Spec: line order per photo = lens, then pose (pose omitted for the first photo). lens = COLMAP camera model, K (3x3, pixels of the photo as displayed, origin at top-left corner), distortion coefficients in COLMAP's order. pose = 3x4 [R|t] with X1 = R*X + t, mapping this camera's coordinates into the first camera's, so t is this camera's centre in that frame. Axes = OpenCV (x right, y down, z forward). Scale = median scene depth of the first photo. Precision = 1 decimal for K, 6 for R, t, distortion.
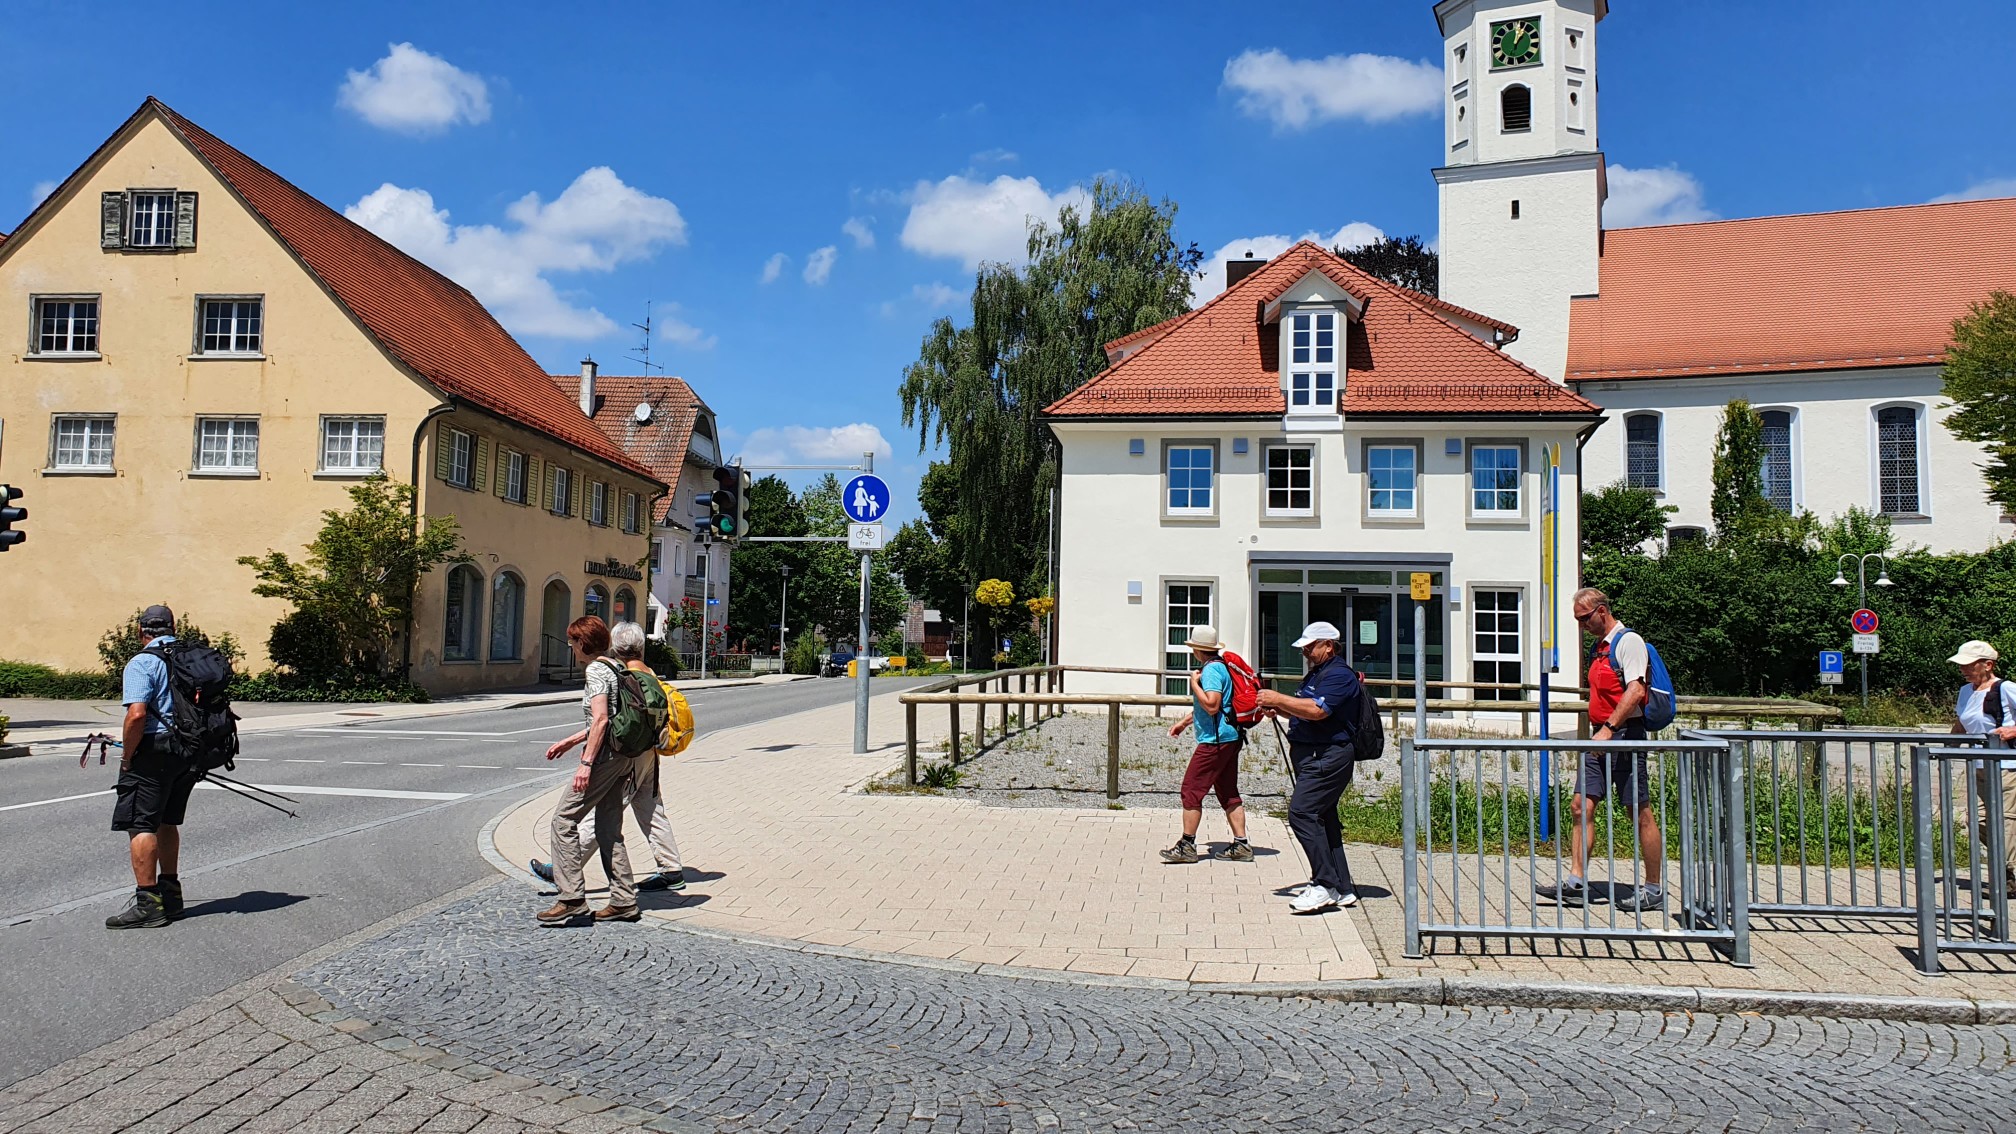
lens RADIAL K [[1638.9, 0, 1008.0], [0, 1638.9, 522.3], [0, 0, 1]] dist [-0.029486, -0.004335]
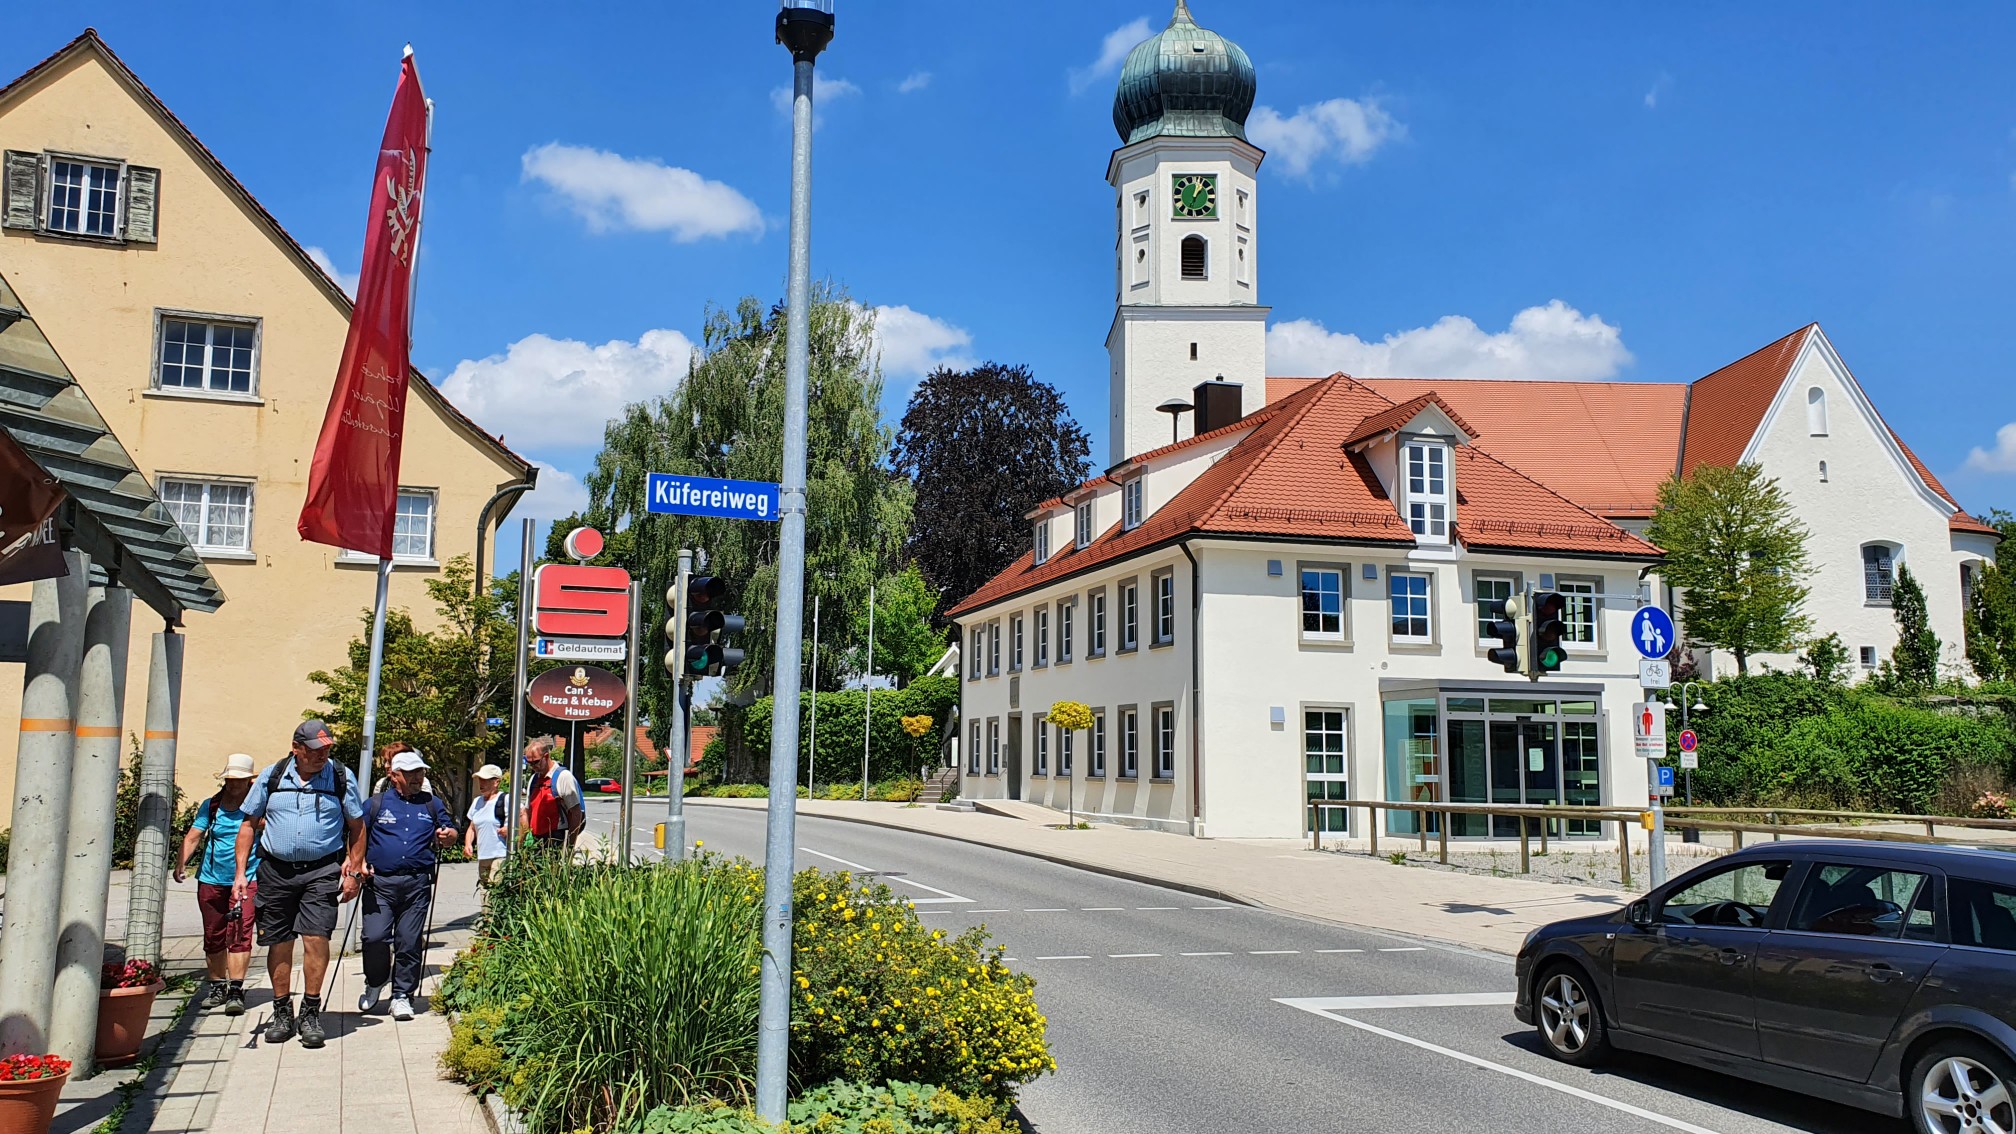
lens RADIAL K [[1596.5, 0, 1008.0], [0, 1596.5, 567.0], [0, 0, 1]] dist [-0.006067, -0.009192]
pose [[0.909736, 0.039732, 0.413282, -0.446416], [-0.023988, 0.998778, -0.043215, -0.002187], [-0.414494, 0.029400, 0.909577, 0.196290]]
